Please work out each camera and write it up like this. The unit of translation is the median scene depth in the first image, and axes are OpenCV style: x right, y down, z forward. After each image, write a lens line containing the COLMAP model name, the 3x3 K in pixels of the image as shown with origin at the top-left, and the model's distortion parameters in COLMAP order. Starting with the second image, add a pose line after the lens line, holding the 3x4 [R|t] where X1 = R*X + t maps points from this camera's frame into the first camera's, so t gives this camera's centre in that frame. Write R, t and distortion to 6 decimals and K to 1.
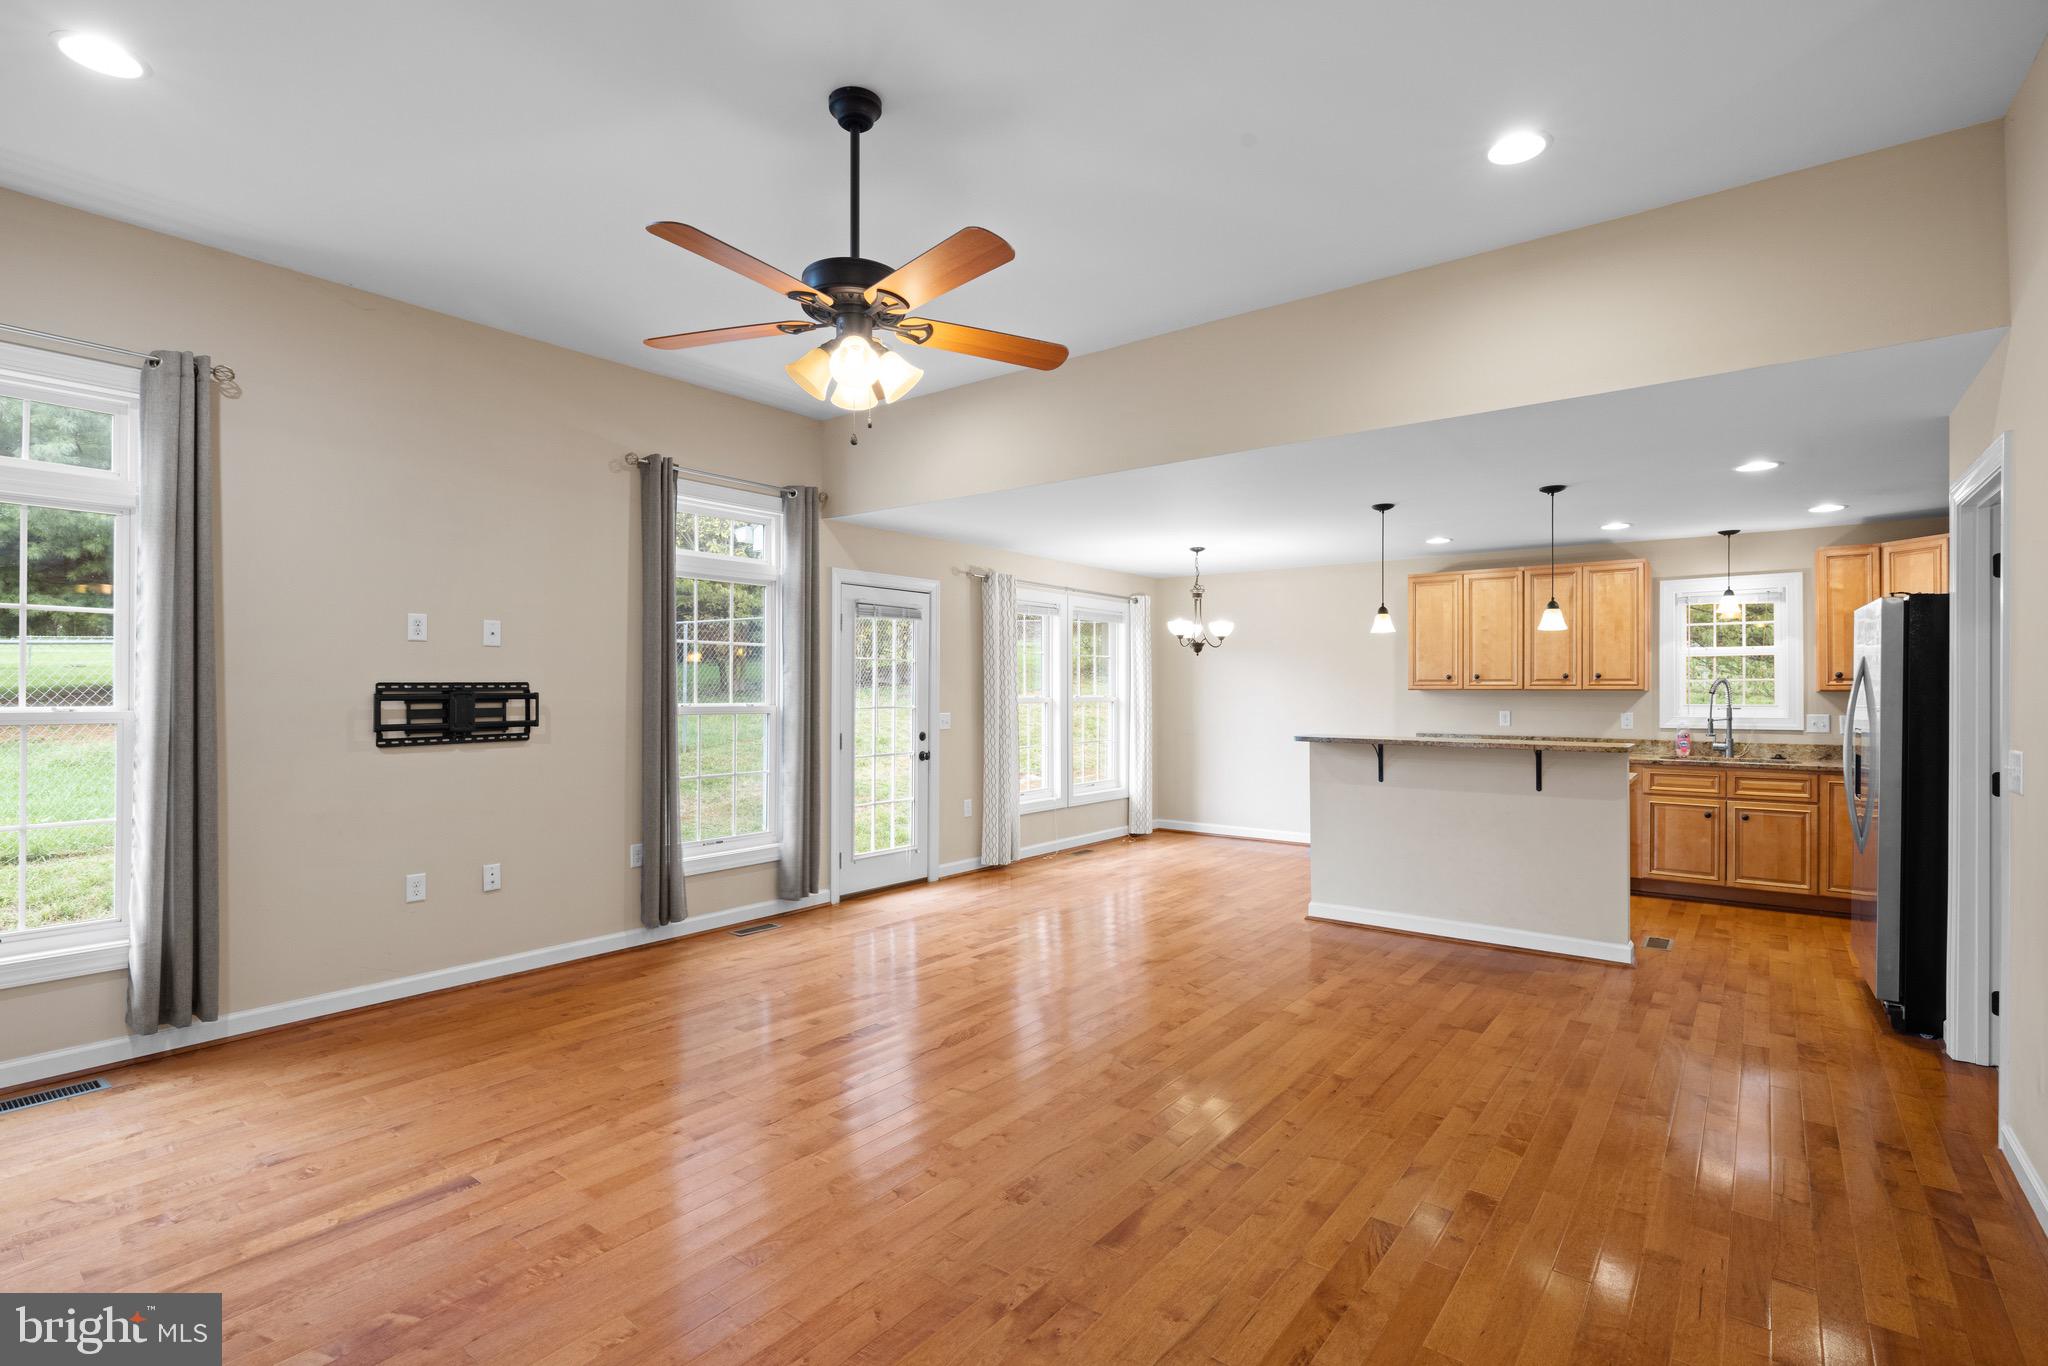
lens RADIAL K [[956.4, 0, 1035.4], [0, 956.4, 686.6], [0, 0, 1]] dist [-0.003174, 0.000344]
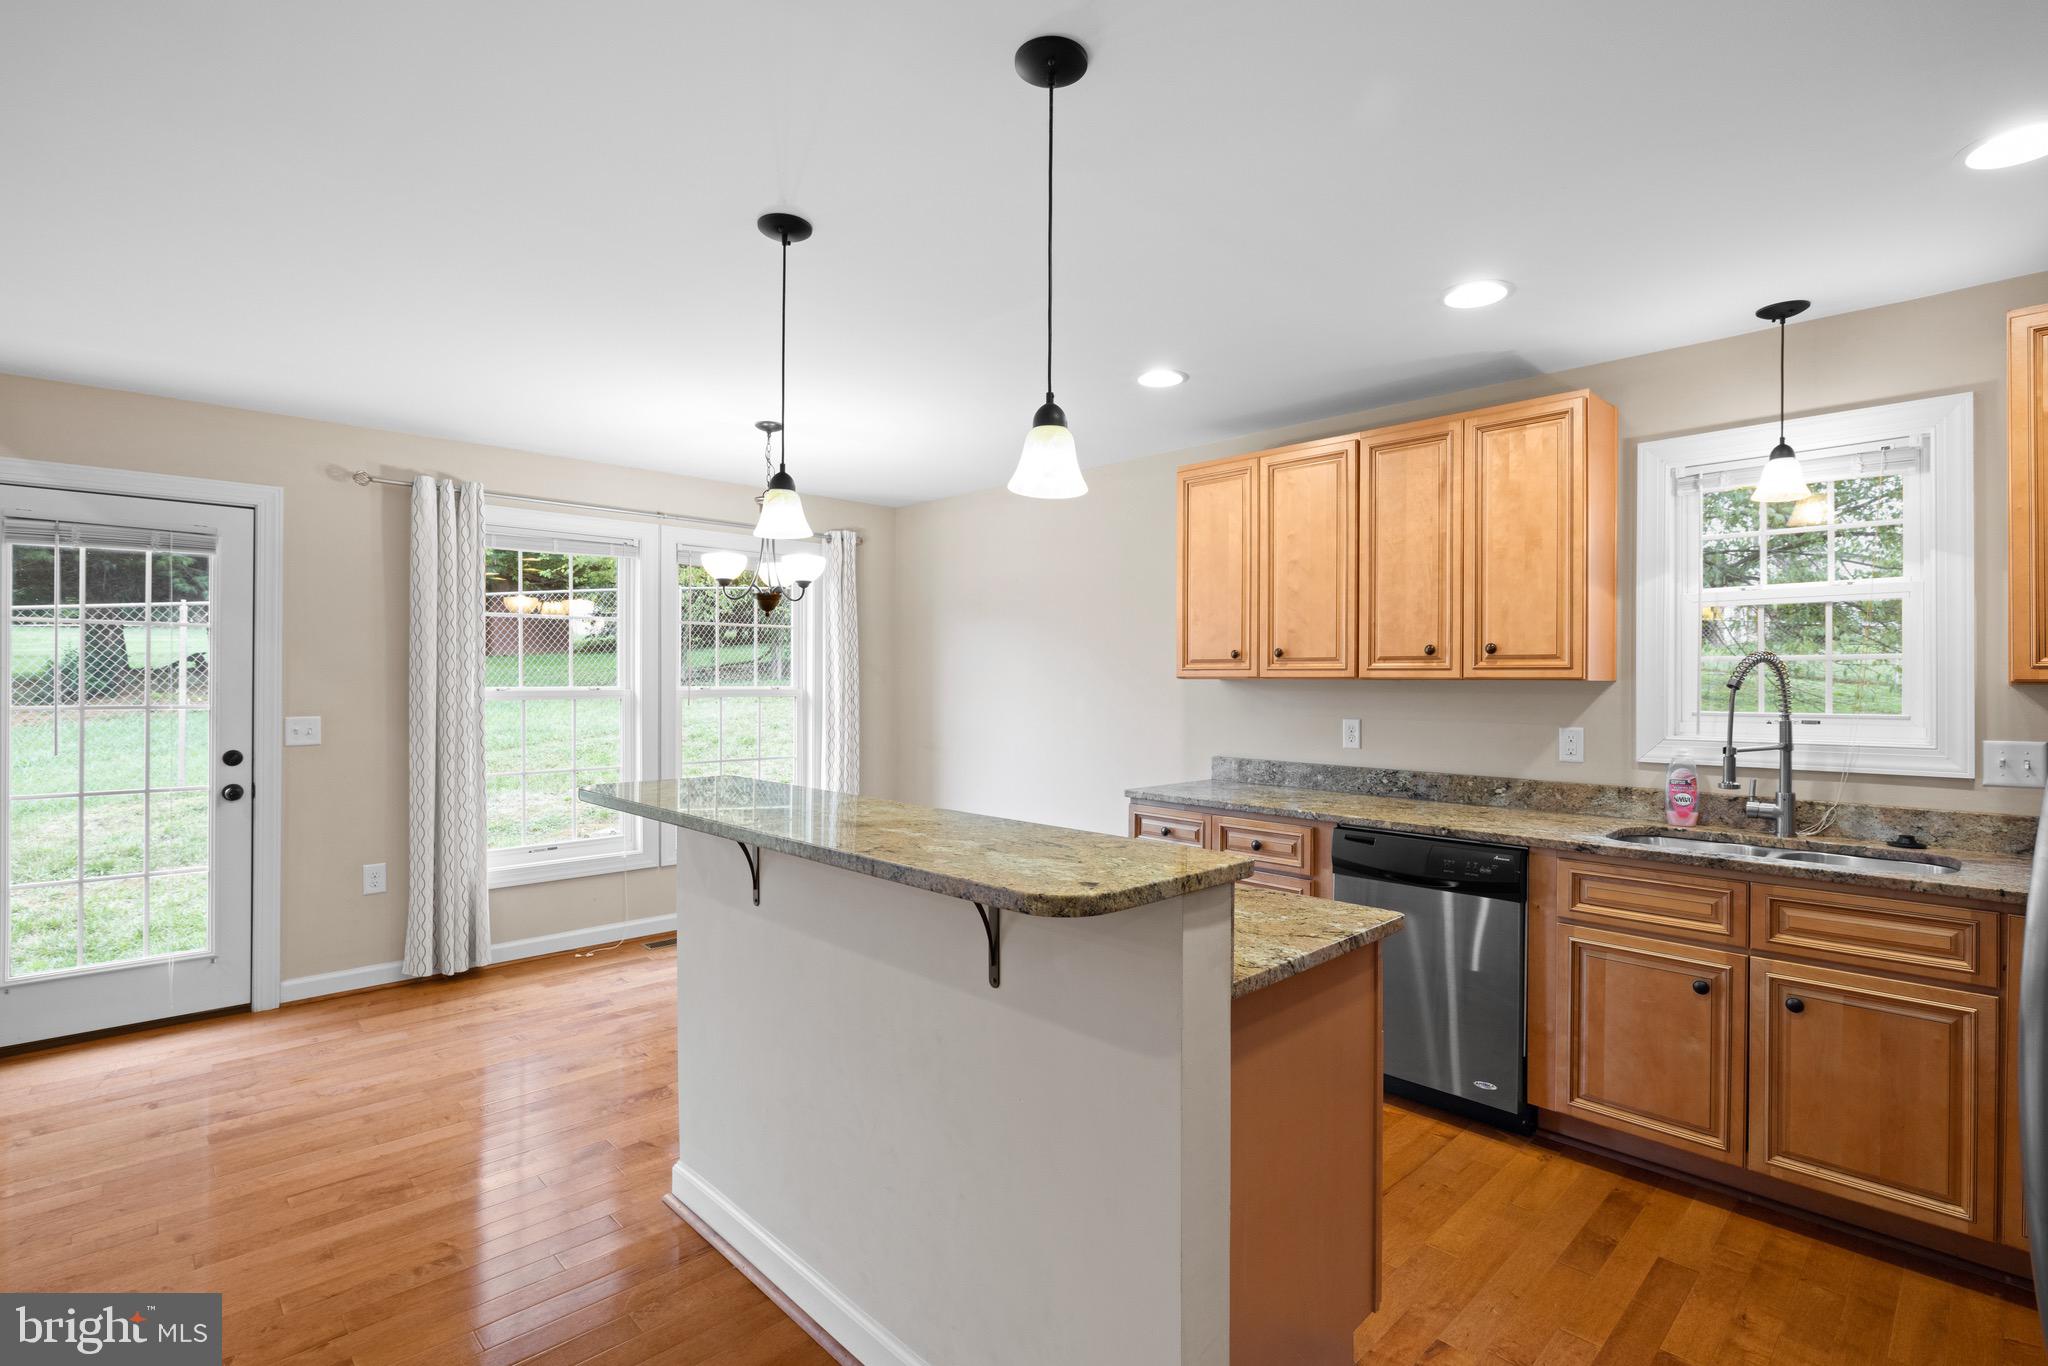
lens RADIAL K [[958.5, 0, 1035.6], [0, 958.5, 676.9], [0, 0, 1]] dist [-0.006351, 0.001483]
pose [[0.989355, 0.001460, -0.145515, 0.506191], [-0.001256, 0.999998, 0.001494, 0.002223], [0.145517, -0.001295, 0.989355, 0.583474]]
